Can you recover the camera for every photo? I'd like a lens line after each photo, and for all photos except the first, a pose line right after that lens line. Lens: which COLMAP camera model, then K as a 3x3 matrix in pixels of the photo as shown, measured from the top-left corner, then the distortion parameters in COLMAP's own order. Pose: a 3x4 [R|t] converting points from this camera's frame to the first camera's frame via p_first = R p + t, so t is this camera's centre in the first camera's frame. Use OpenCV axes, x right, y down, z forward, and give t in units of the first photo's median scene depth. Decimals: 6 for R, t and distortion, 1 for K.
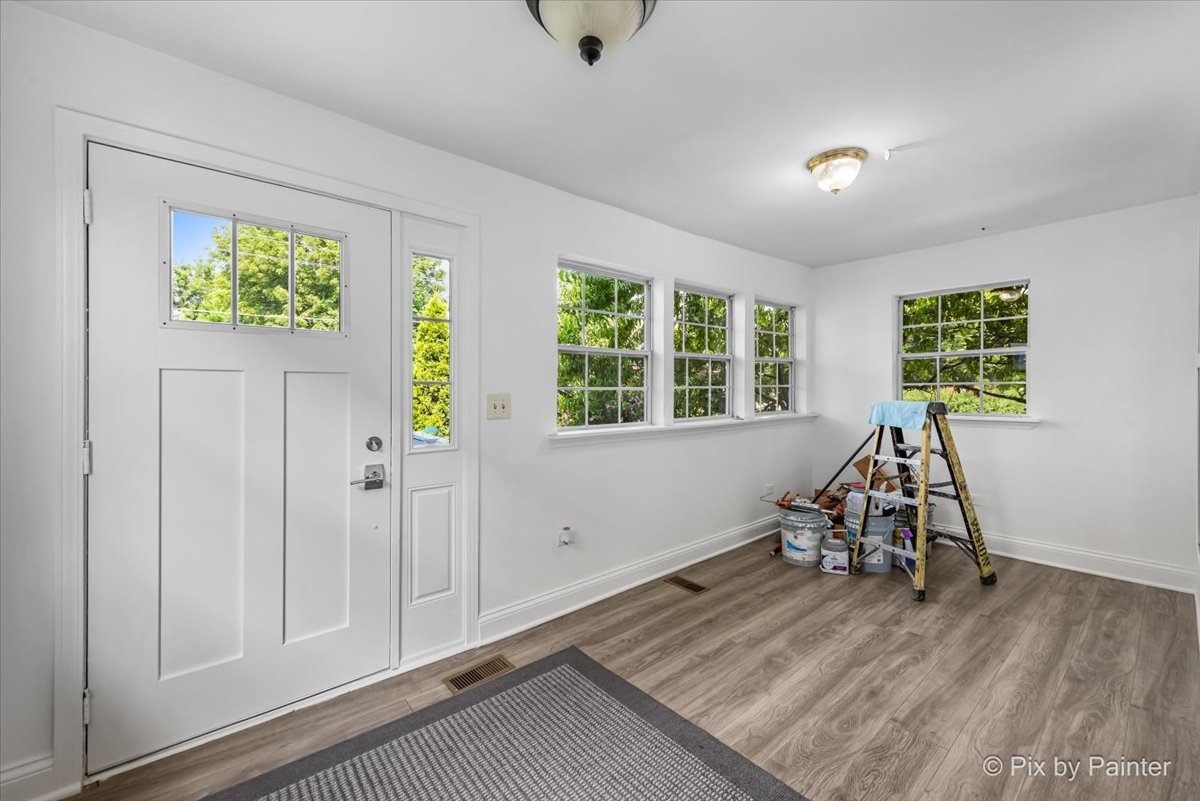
lens RADIAL K [[467.4, 0, 600.0], [0, 467.4, 400.5], [0, 0, 1]] dist [0.000929, 0.000019]
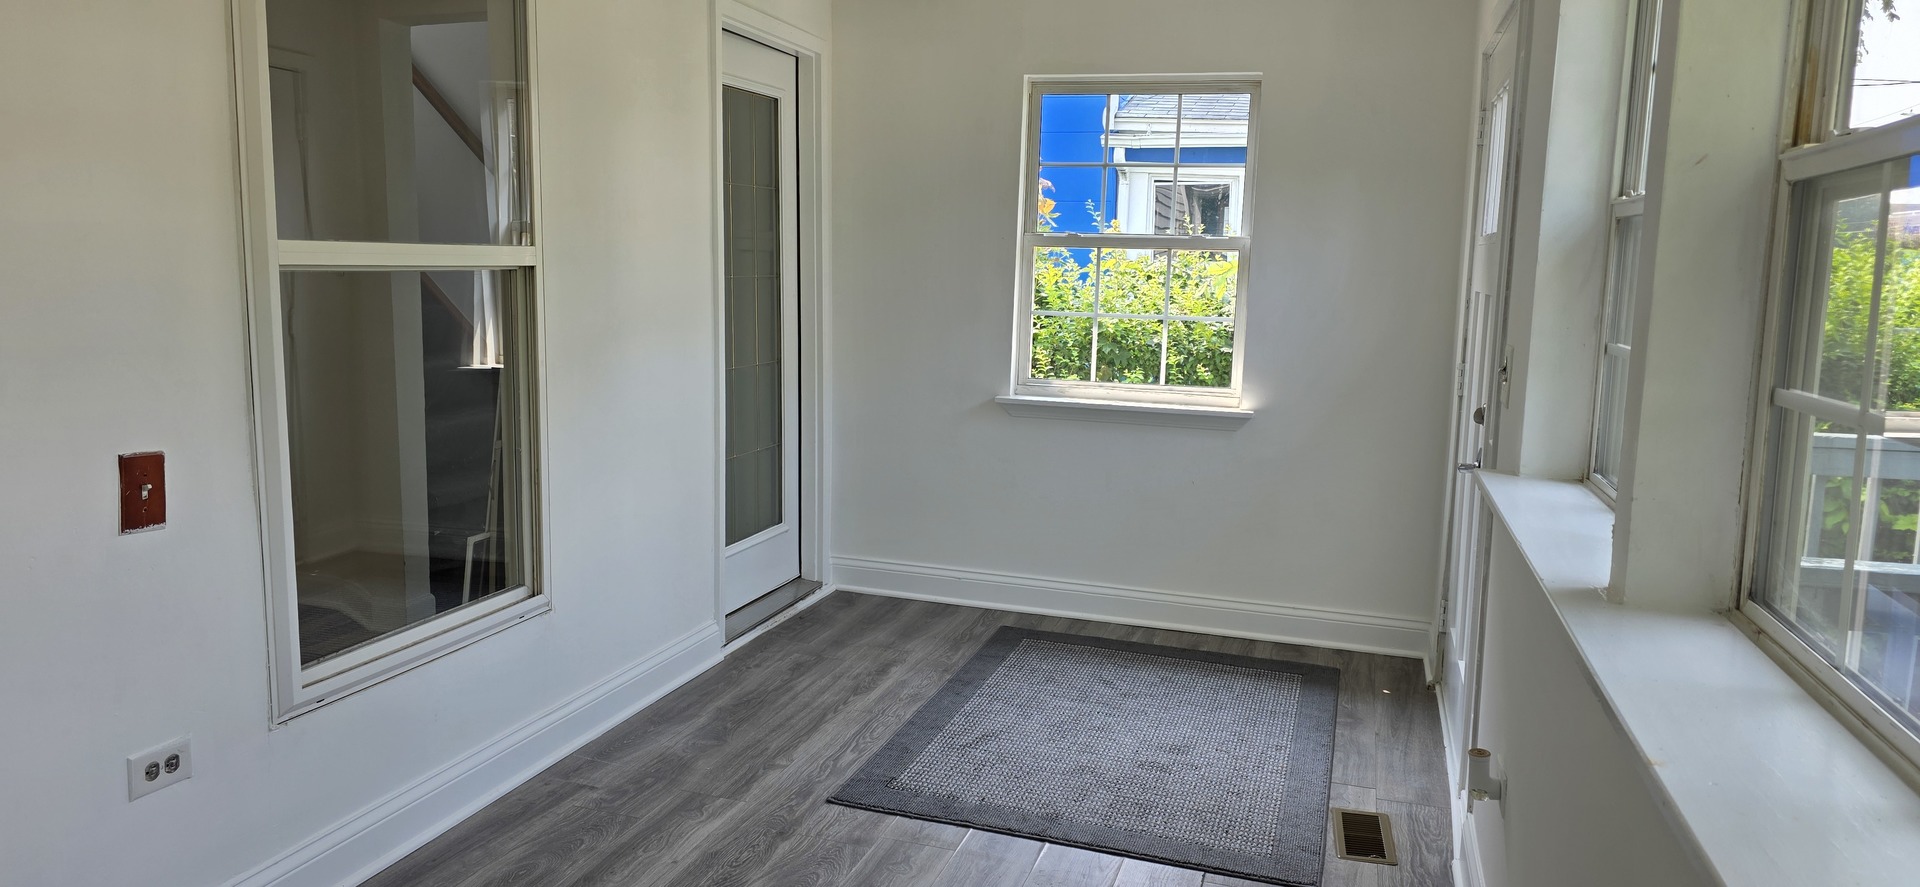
lens RADIAL K [[1305.0, 0, 960.0], [0, 1305.0, 443.5], [0, 0, 1]] dist [0.121510, -0.178063]
pose [[-0.834649, 0.061668, -0.547320, 1.260295], [-0.025478, 0.988326, 0.150209, -0.133122], [0.550193, 0.139317, -0.823334, 2.539698]]
